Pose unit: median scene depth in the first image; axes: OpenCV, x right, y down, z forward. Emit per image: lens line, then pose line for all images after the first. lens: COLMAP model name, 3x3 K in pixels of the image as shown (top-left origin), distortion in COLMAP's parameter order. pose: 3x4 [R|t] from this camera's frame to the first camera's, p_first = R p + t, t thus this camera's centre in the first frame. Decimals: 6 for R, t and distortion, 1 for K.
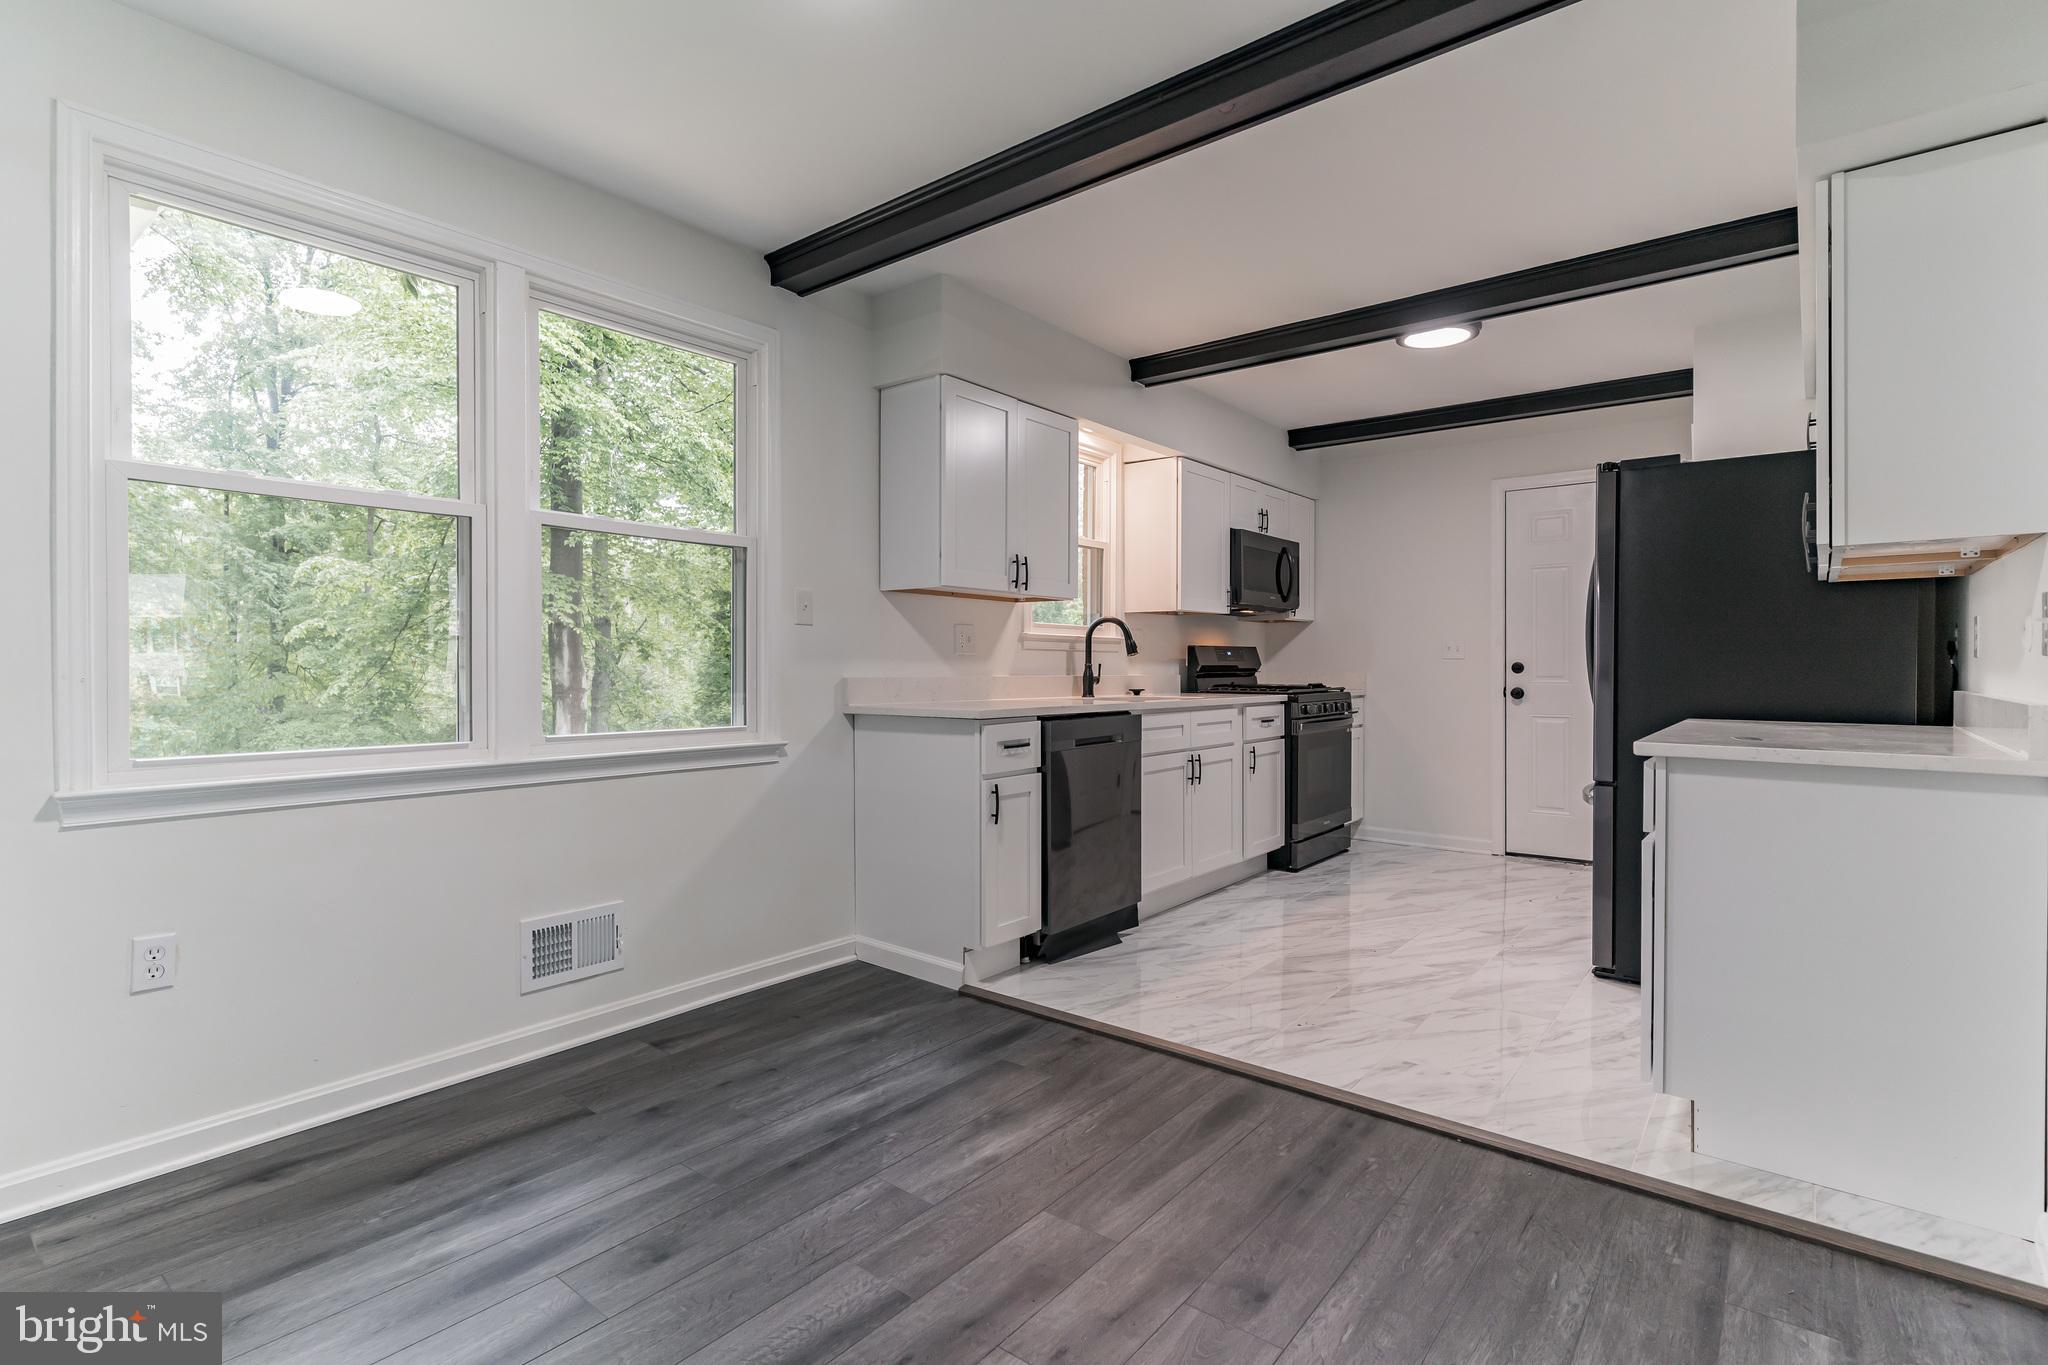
lens RADIAL K [[977.6, 0, 1005.5], [0, 977.6, 660.5], [0, 0, 1]] dist [0.002513, 0.000889]
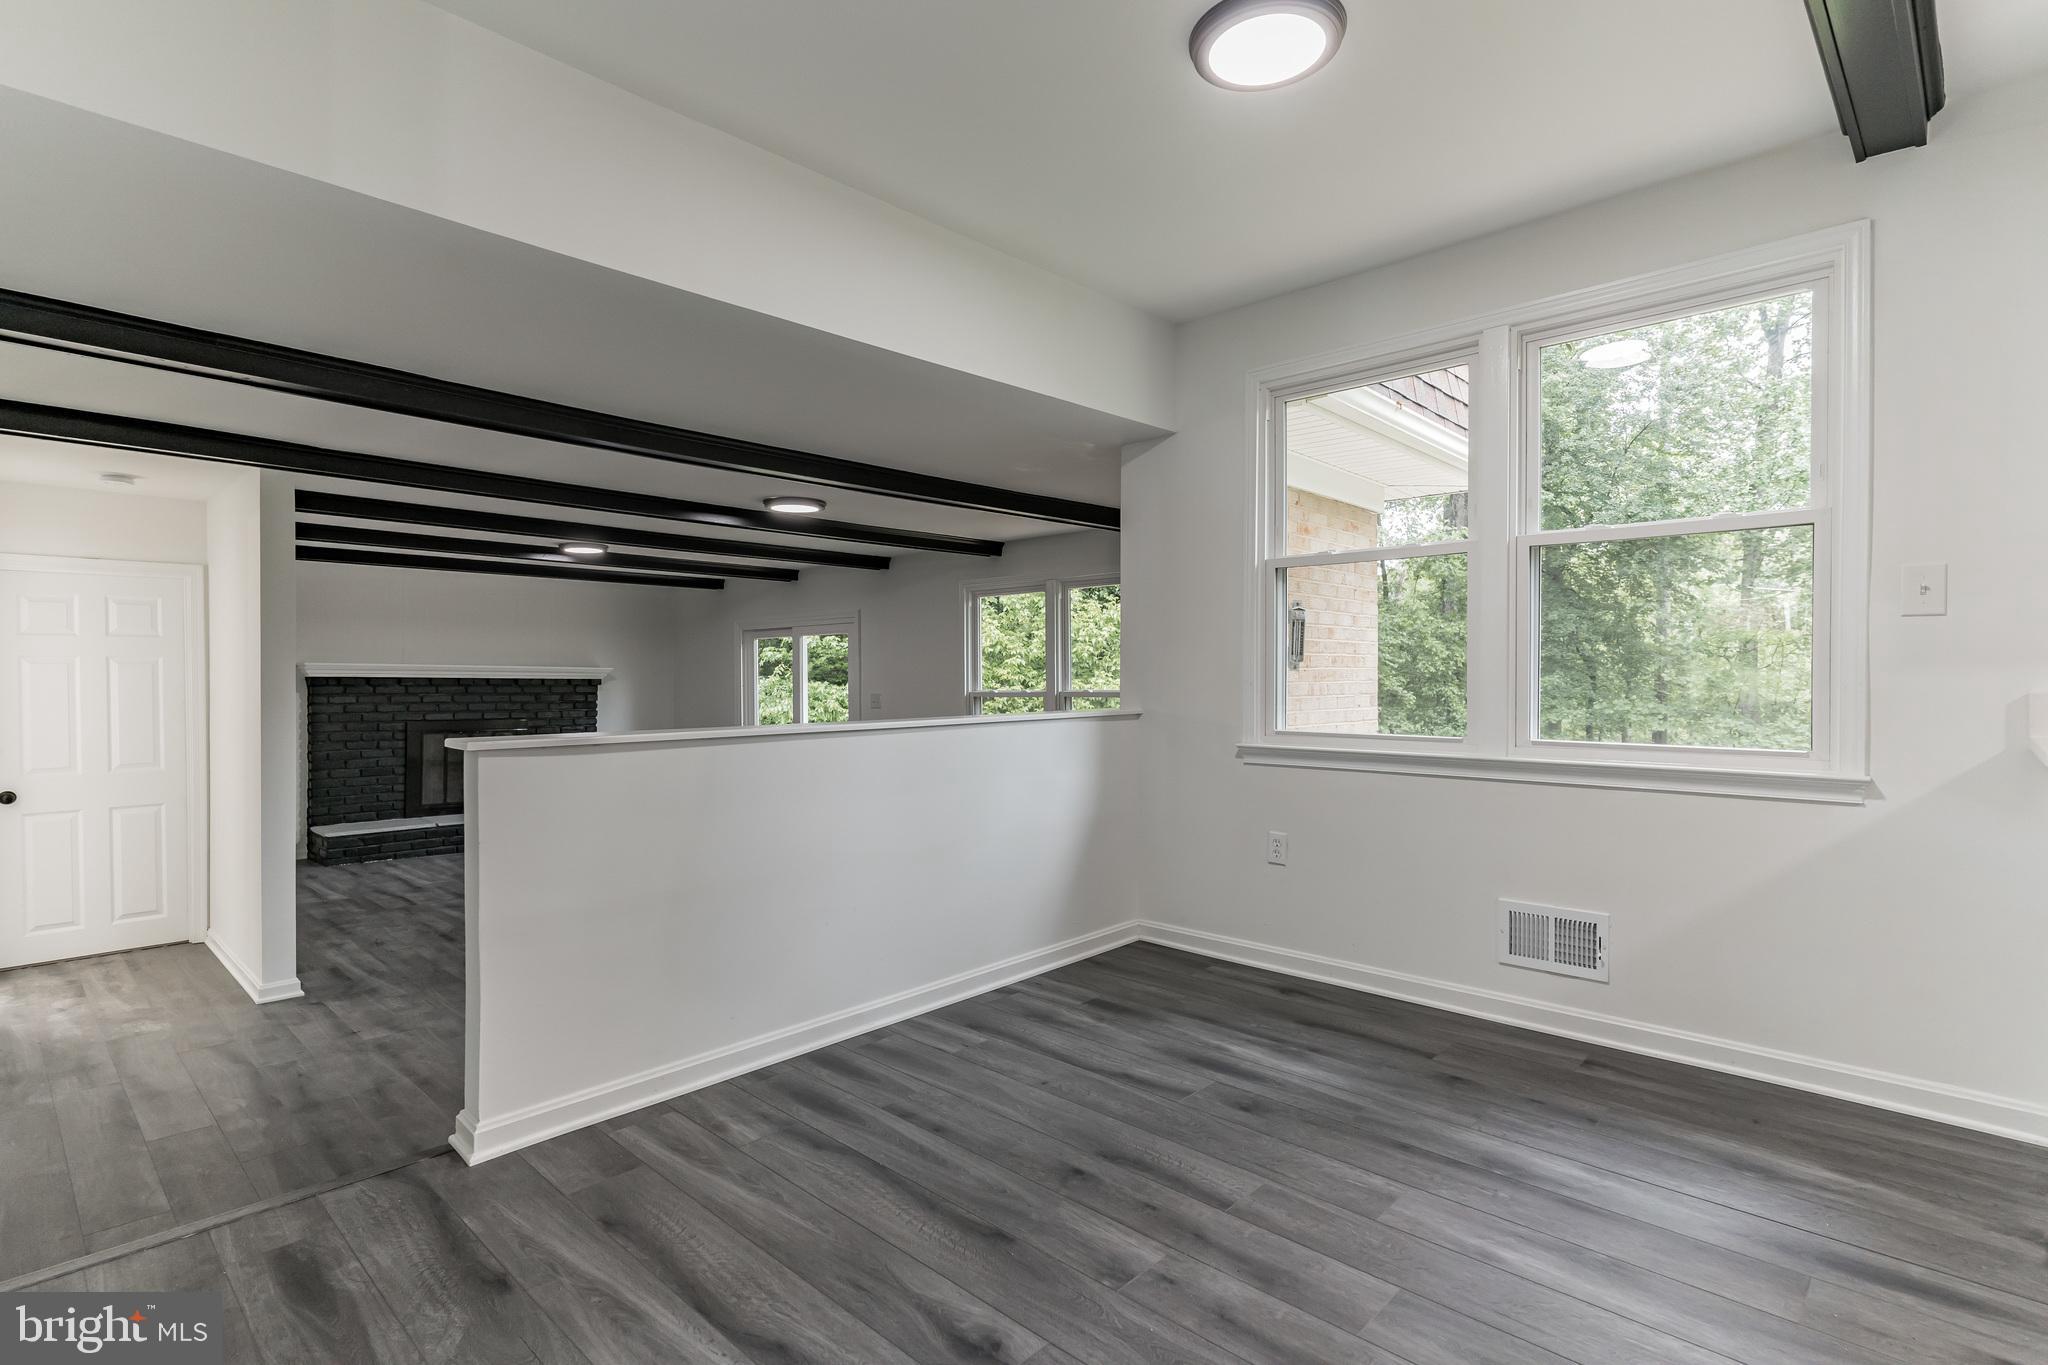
lens RADIAL K [[1000.3, 0, 1009.0], [0, 1000.3, 684.3], [0, 0, 1]] dist [0.002034, 0.000465]
pose [[-0.087706, 0.008485, -0.996110, 0.698088], [0.011177, 0.999909, 0.007533, 0.001521], [0.996084, -0.010473, -0.087793, 0.524843]]
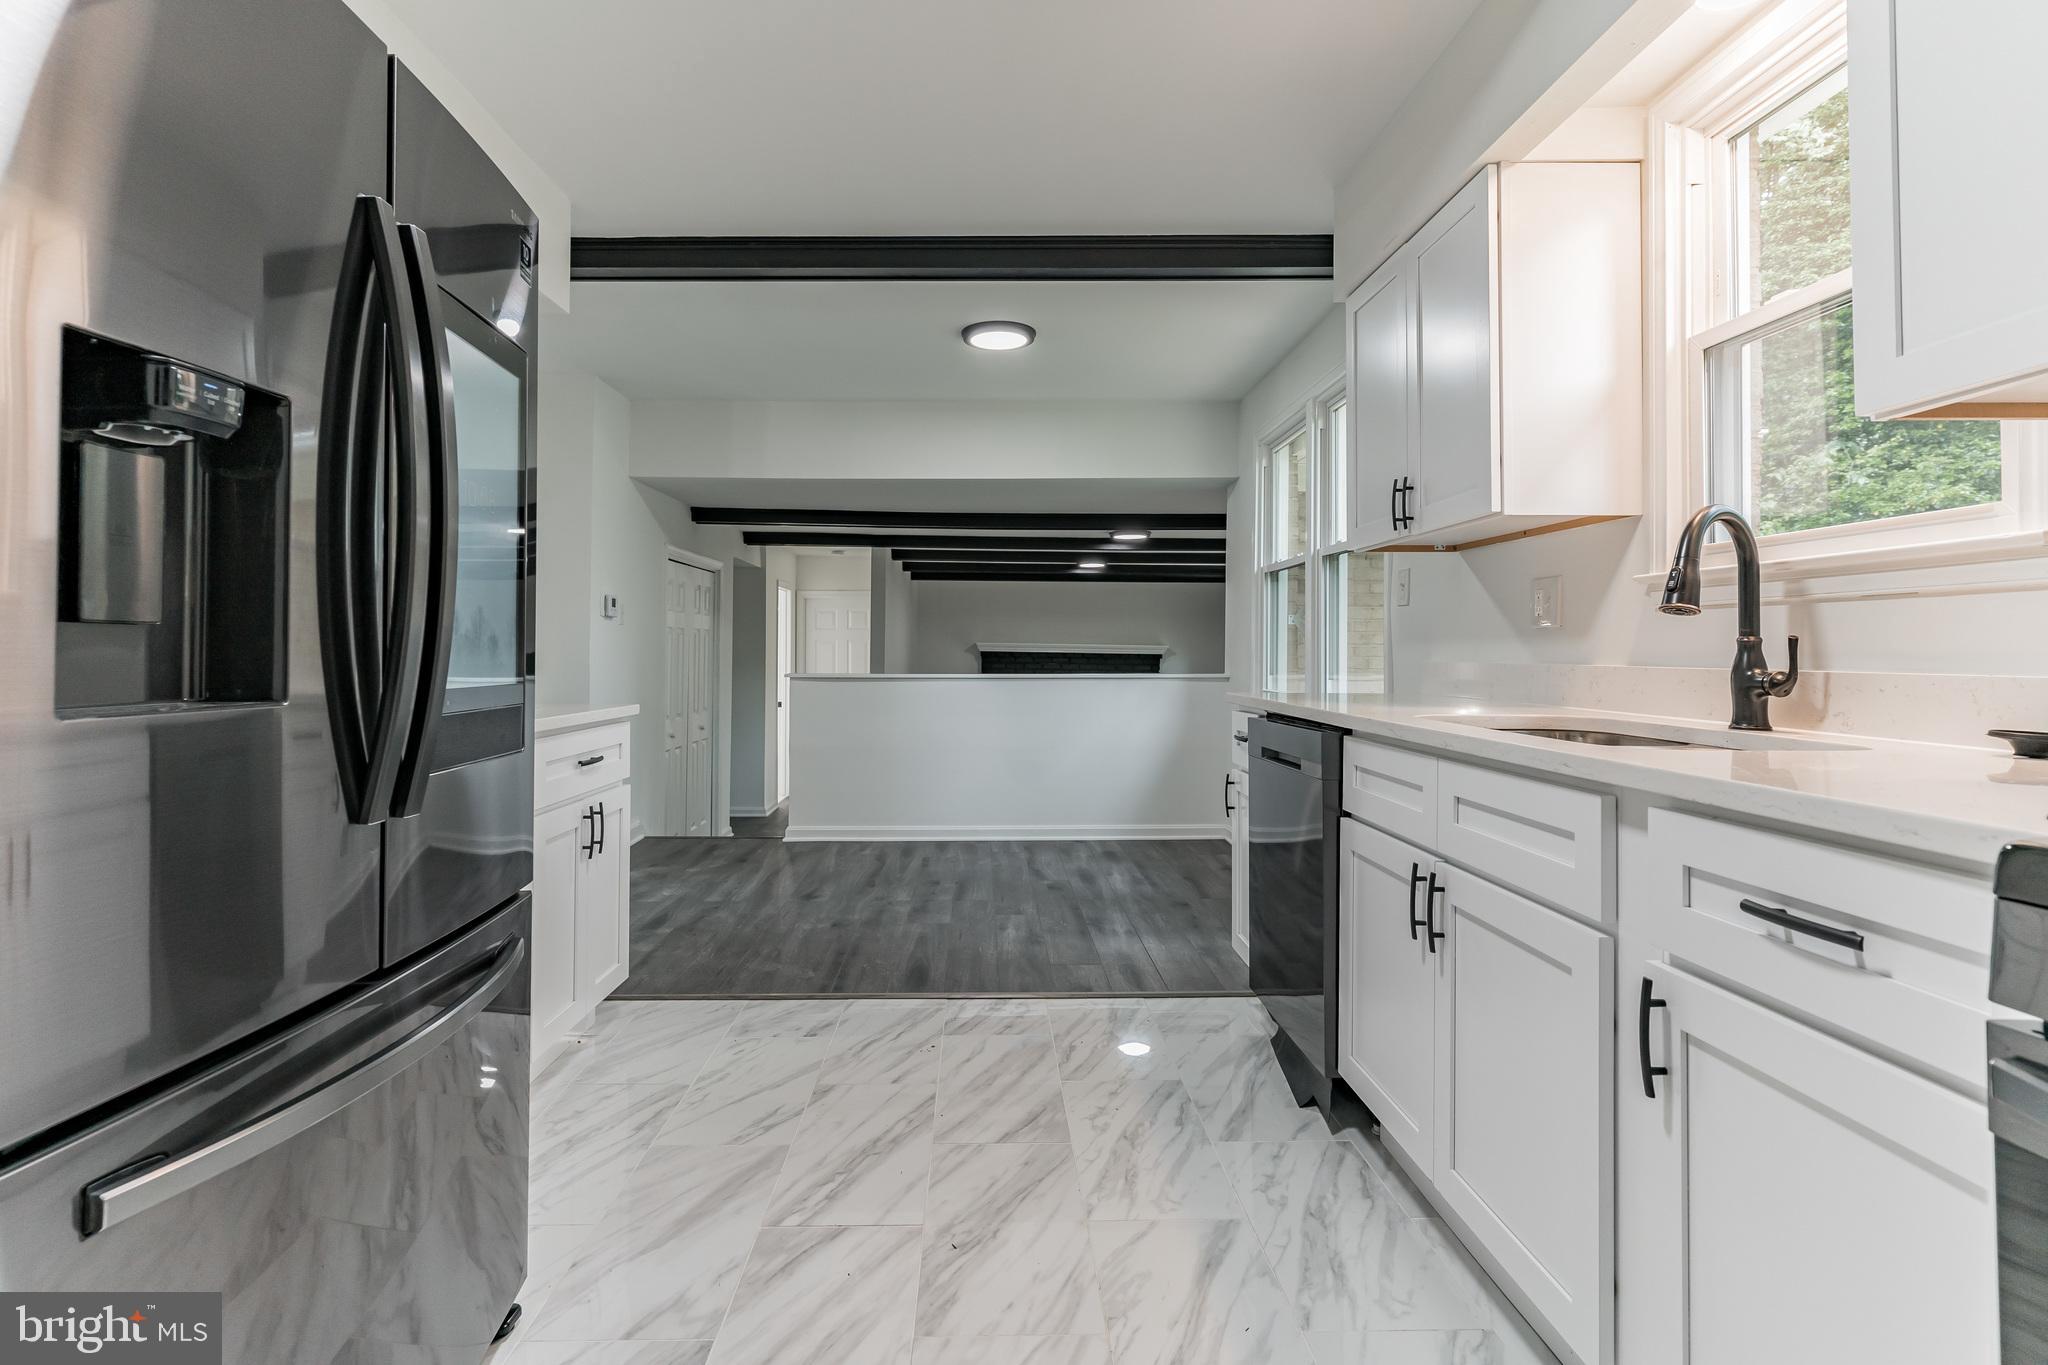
lens RADIAL K [[977.6, 0, 1005.5], [0, 977.6, 660.5], [0, 0, 1]] dist [0.002513, 0.000889]
pose [[-0.757430, 0.005328, -0.652895, 0.890142], [0.006891, 0.999976, 0.000167, 0.017670], [0.652881, -0.004373, -0.757448, 1.837182]]
